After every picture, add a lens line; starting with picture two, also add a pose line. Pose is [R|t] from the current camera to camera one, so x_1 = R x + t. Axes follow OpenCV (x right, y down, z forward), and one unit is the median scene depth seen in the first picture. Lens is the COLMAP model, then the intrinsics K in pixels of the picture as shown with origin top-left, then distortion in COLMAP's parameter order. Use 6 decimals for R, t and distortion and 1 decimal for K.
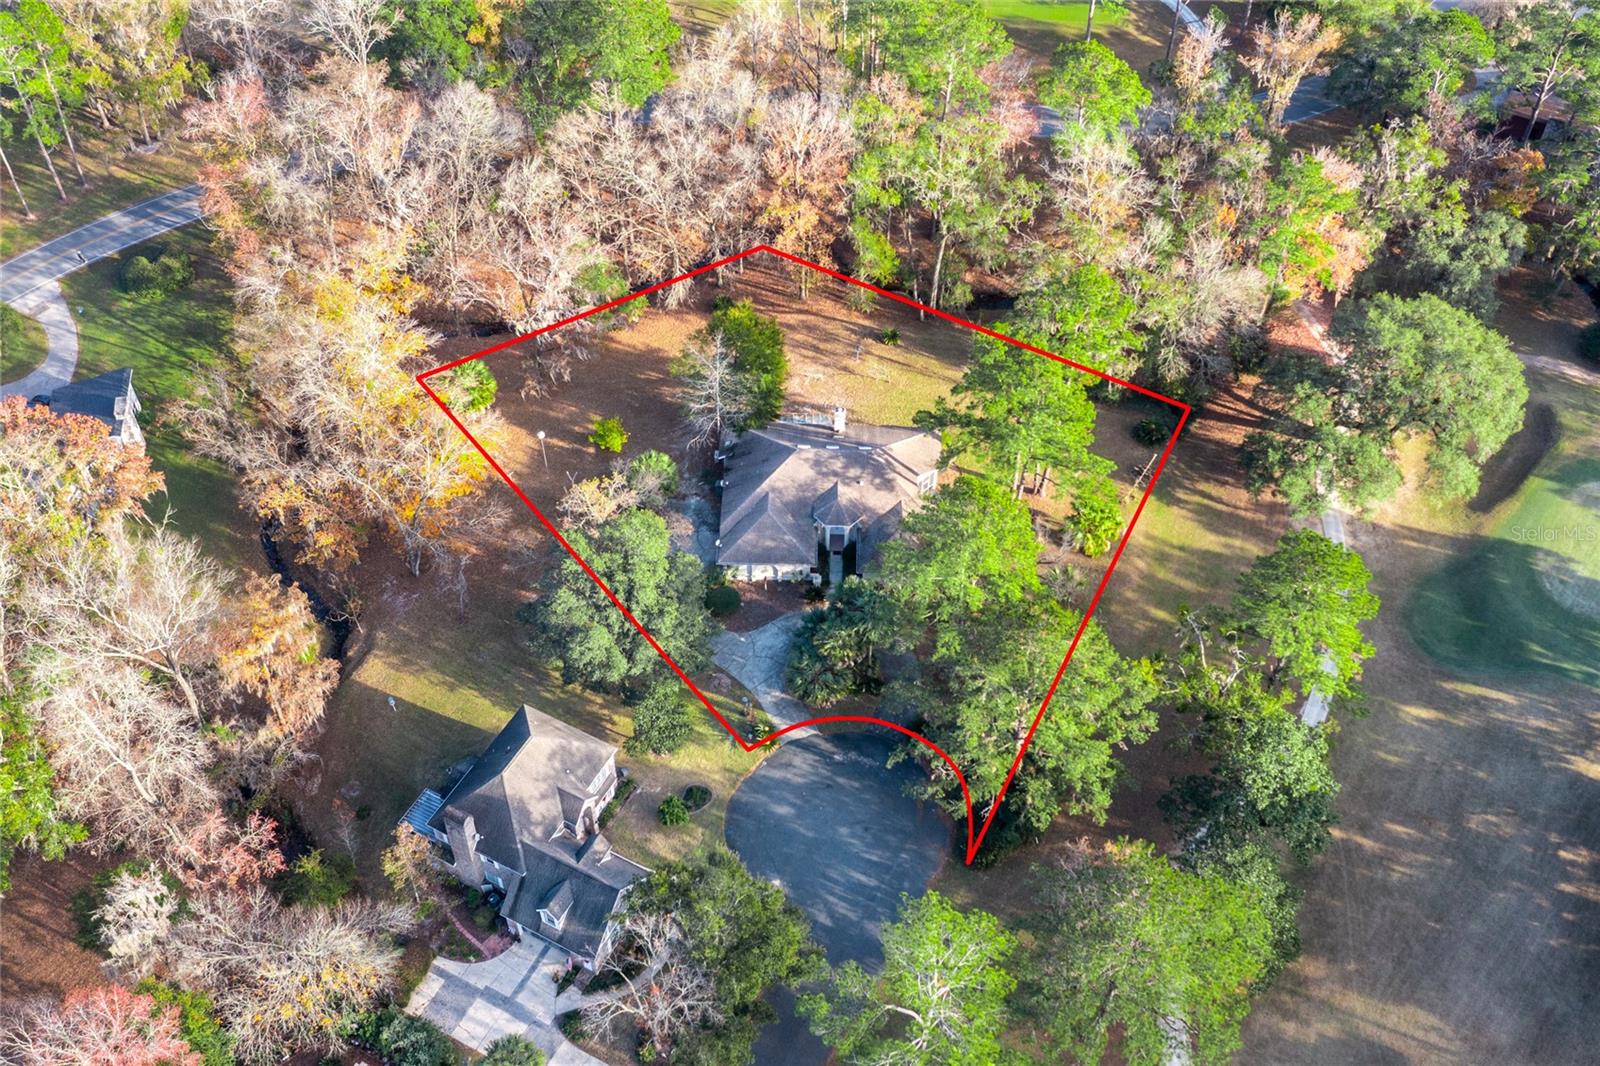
lens RADIAL K [[1283.8, 0, 800.0], [0, 1283.8, 533.0], [0, 0, 1]] dist [0.000834, 0.000239]
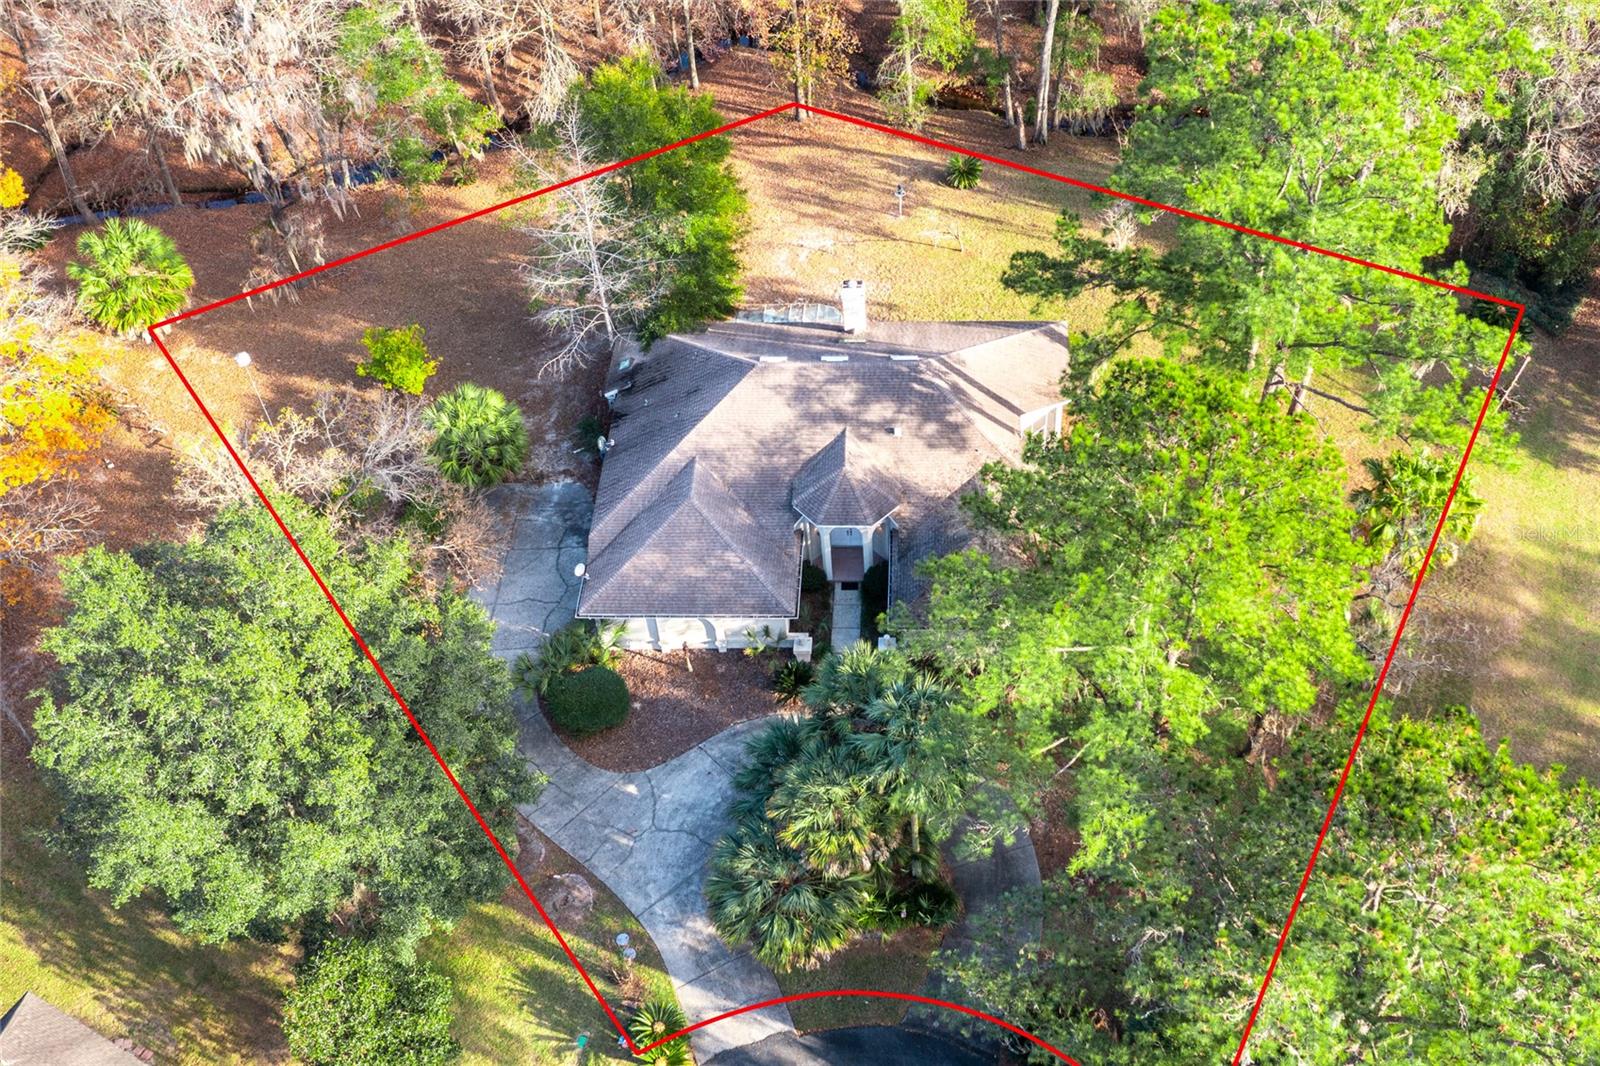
lens RADIAL K [[1600.7, 0, 801.2], [0, 1600.7, 478.0], [0, 0, 1]] dist [0.001920, 0.004337]
pose [[0.998038, -0.030398, -0.054743, 0.044912], [0.027507, 0.998226, -0.052804, 0.006775], [0.056251, 0.051194, 0.997103, 0.430834]]
